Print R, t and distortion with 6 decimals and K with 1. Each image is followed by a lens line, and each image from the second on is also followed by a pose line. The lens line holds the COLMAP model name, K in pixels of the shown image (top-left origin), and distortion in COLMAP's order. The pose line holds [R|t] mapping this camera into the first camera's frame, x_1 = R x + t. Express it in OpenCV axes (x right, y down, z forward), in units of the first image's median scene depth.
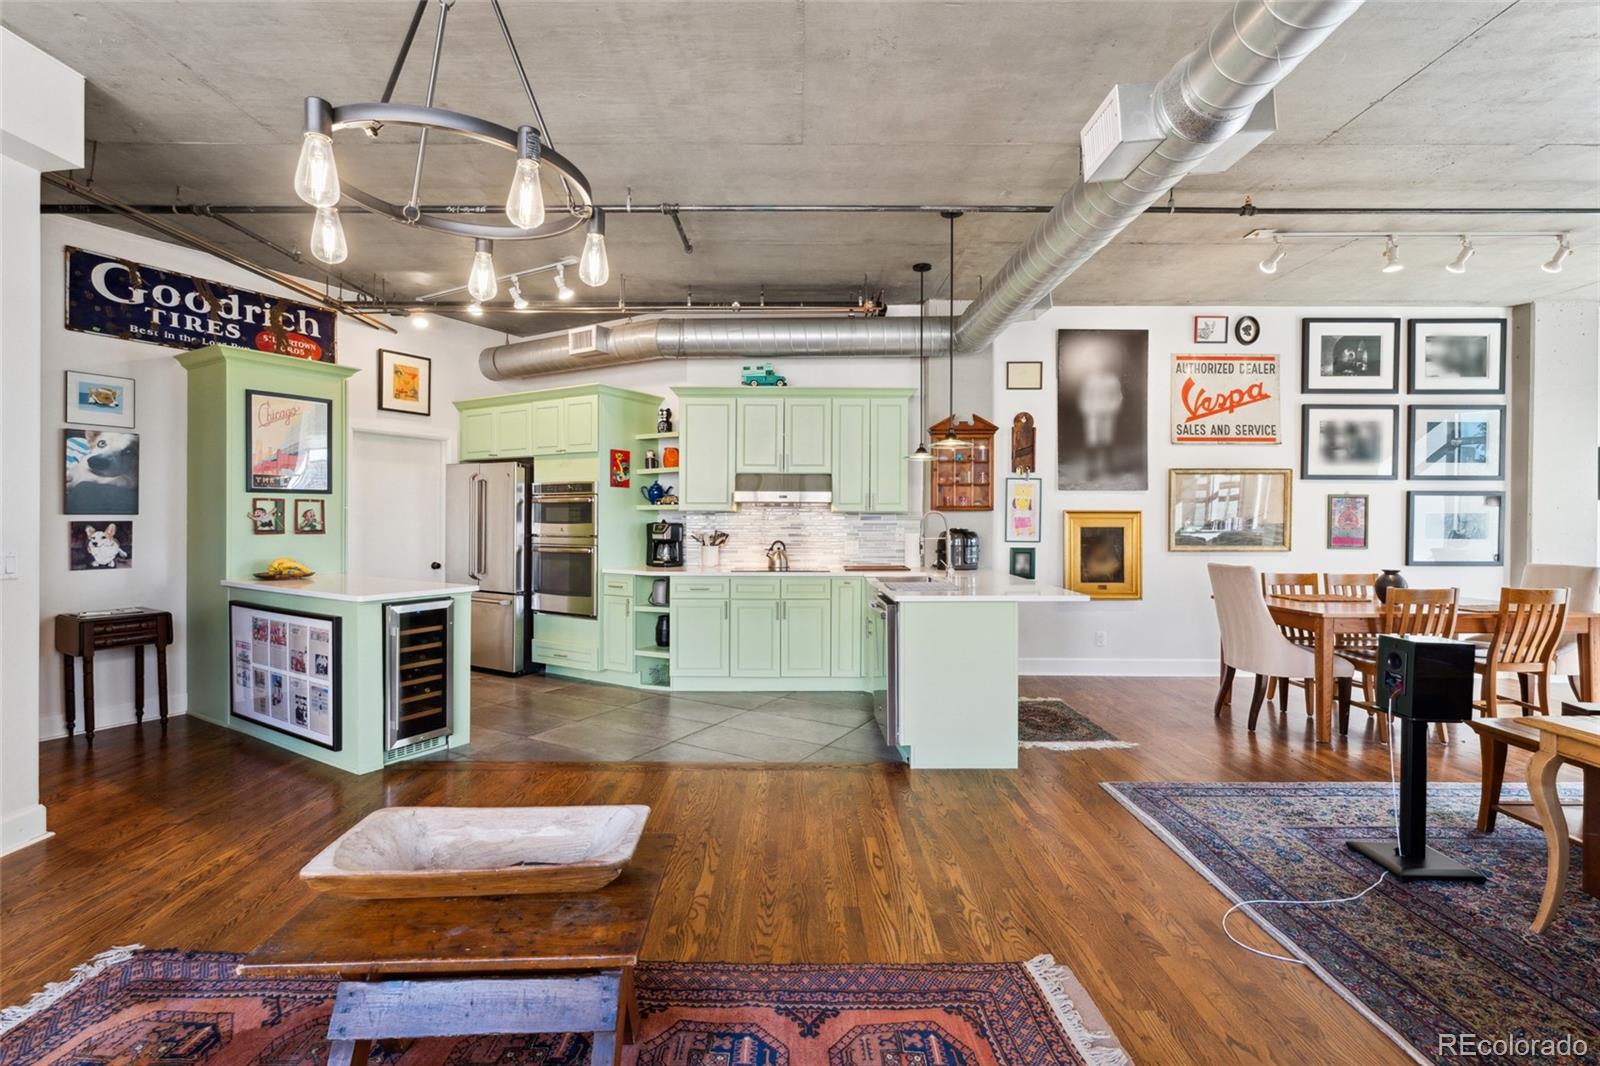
lens RADIAL K [[690.9, 0, 788.2], [0, 690.9, 533.4], [0, 0, 1]] dist [-0.006085, 0.000331]
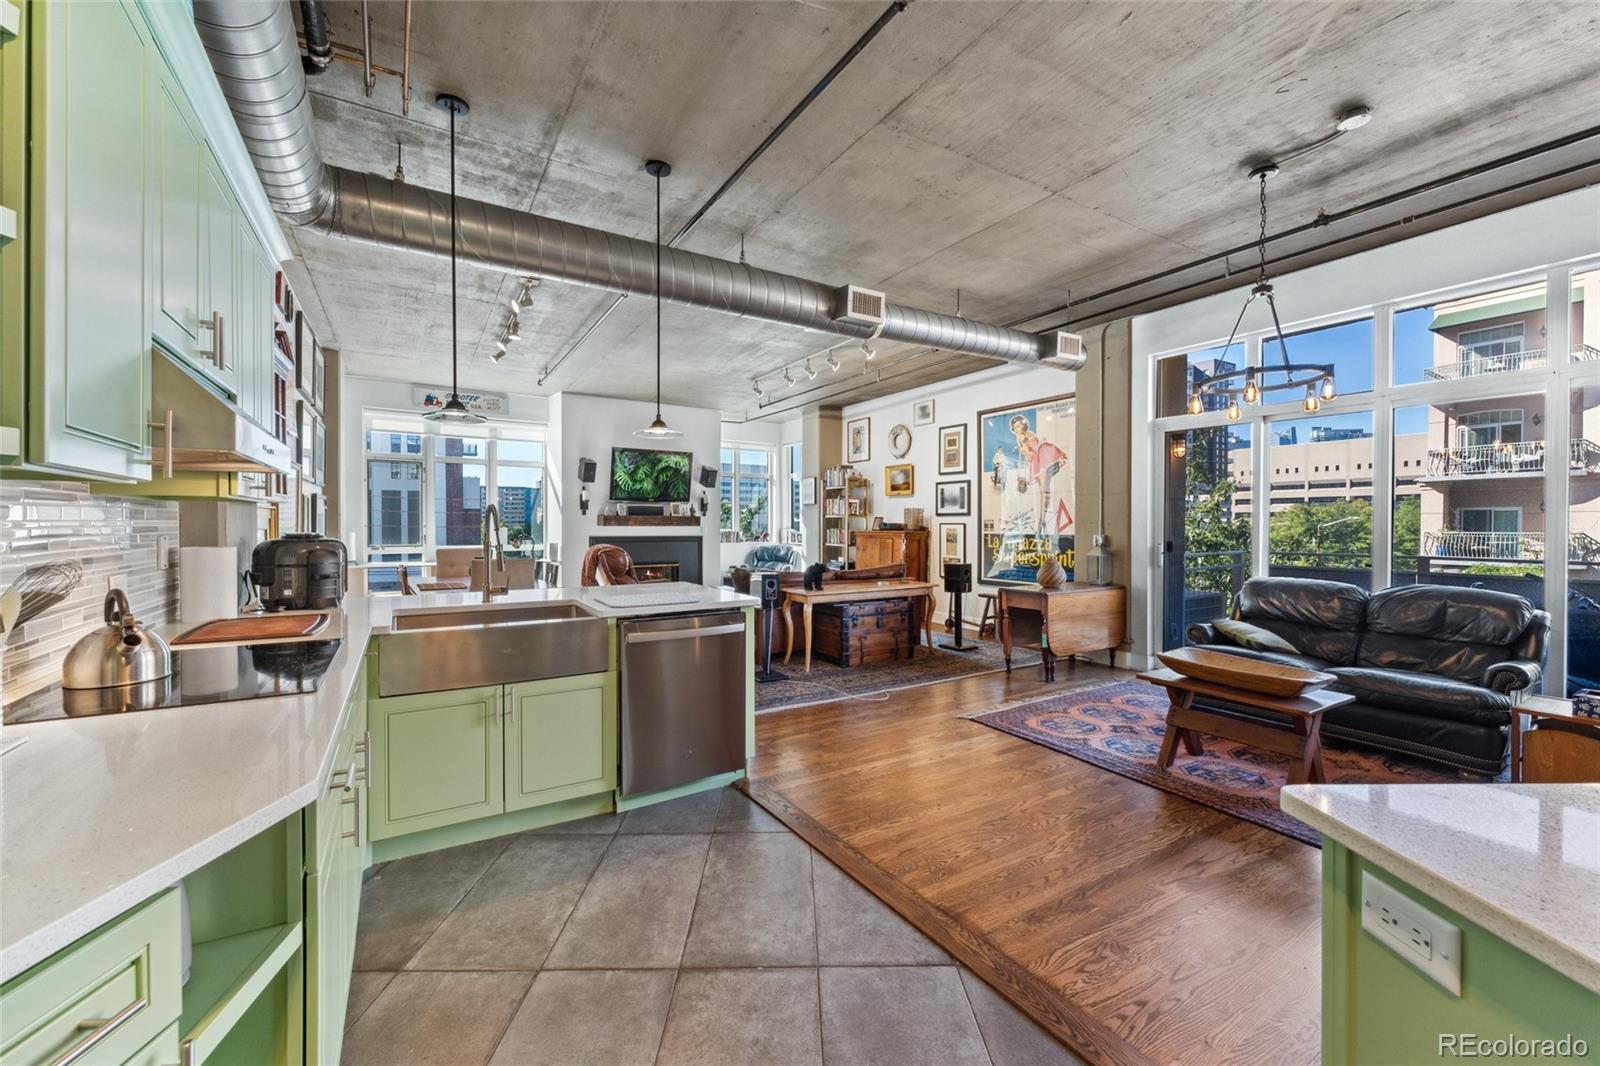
lens RADIAL K [[644.9, 0, 793.4], [0, 644.9, 539.6], [0, 0, 1]] dist [-0.004079, 0.001892]
pose [[-0.521023, -0.025190, 0.853171, -0.395156], [0.020561, 0.998904, 0.042050, -0.016562], [-0.853295, 0.039451, -0.519934, 0.909161]]
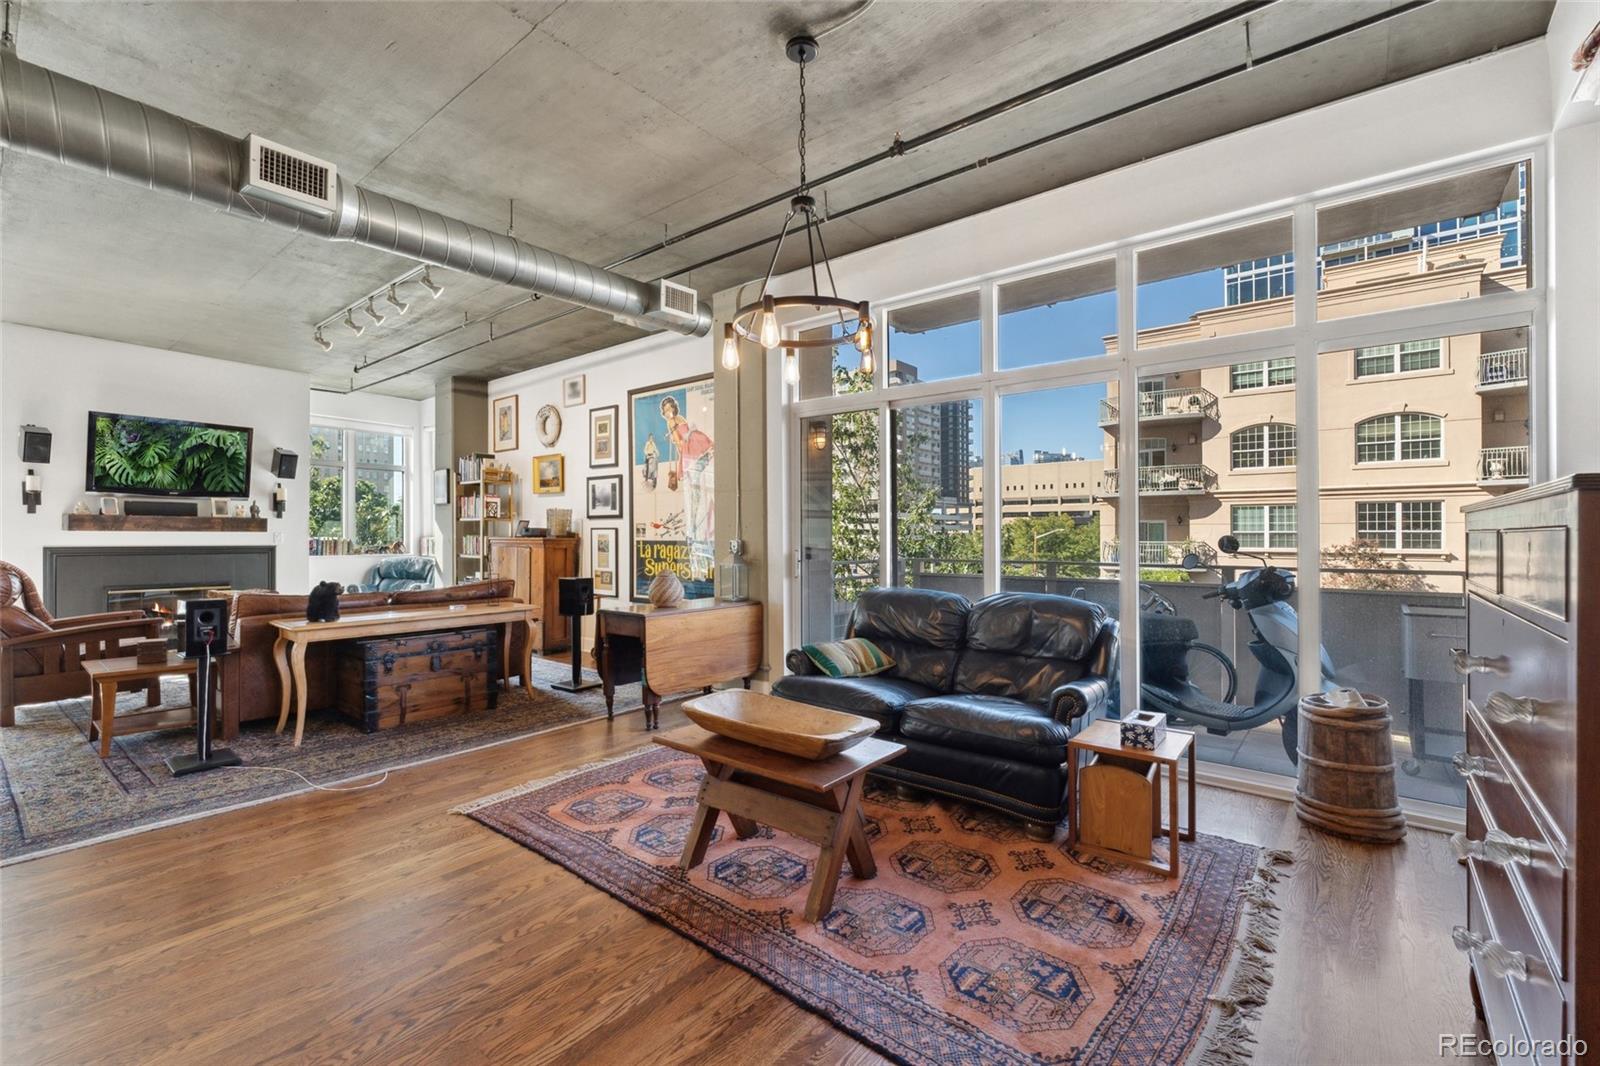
lens RADIAL K [[690.9, 0, 802.9], [0, 690.9, 534.3], [0, 0, 1]] dist [-0.006085, 0.000331]
pose [[-0.782111, -0.003884, 0.623127, -0.404641], [0.011983, 0.999702, 0.021272, 0.004021], [-0.623024, 0.024104, -0.781831, 0.608006]]
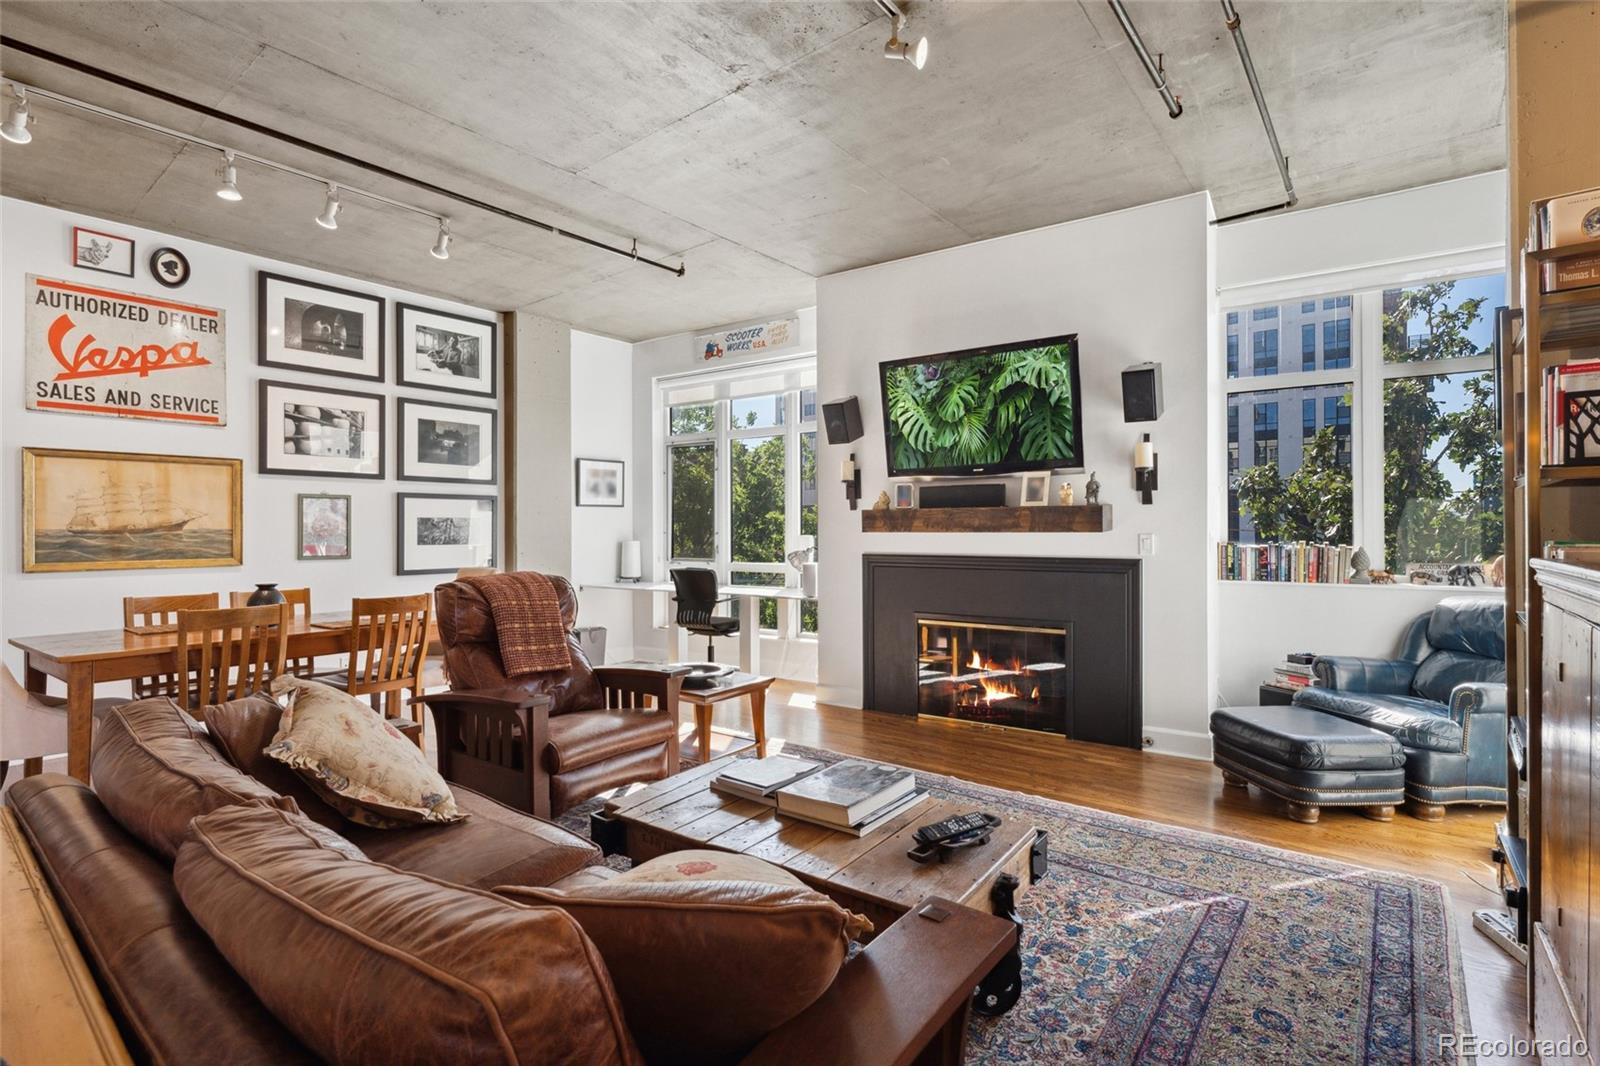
lens RADIAL K [[754.3, 0, 788.1], [0, 754.3, 530.1], [0, 0, 1]] dist [-0.012821, 0.001735]
pose [[0.630163, -0.003857, 0.776453, 0.469349], [0.027140, 0.999486, -0.017062, 0.017238], [-0.775988, 0.031825, 0.629944, -0.006517]]
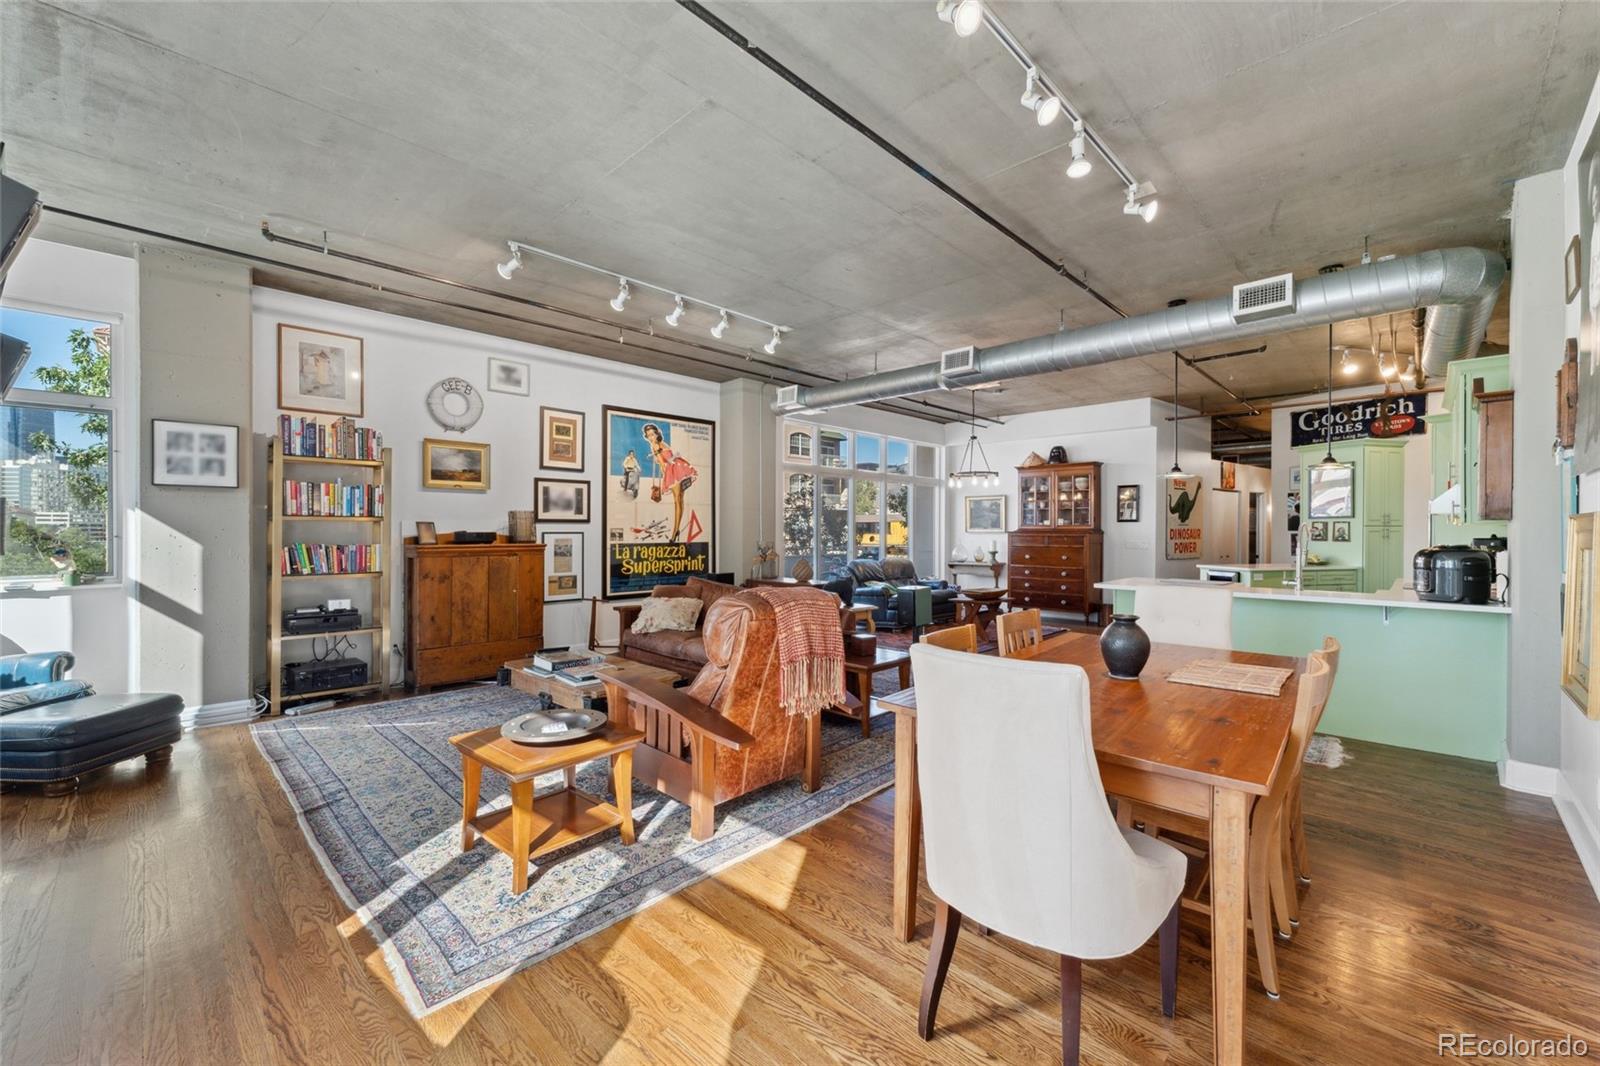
lens RADIAL K [[644.9, 0, 803.2], [0, 644.9, 539.1], [0, 0, 1]] dist [-0.004079, 0.001892]
pose [[-0.686791, 0.005073, -0.726837, 1.169902], [-0.025435, 0.999195, 0.031008, -0.019091], [0.726409, 0.039784, -0.686110, 0.952499]]
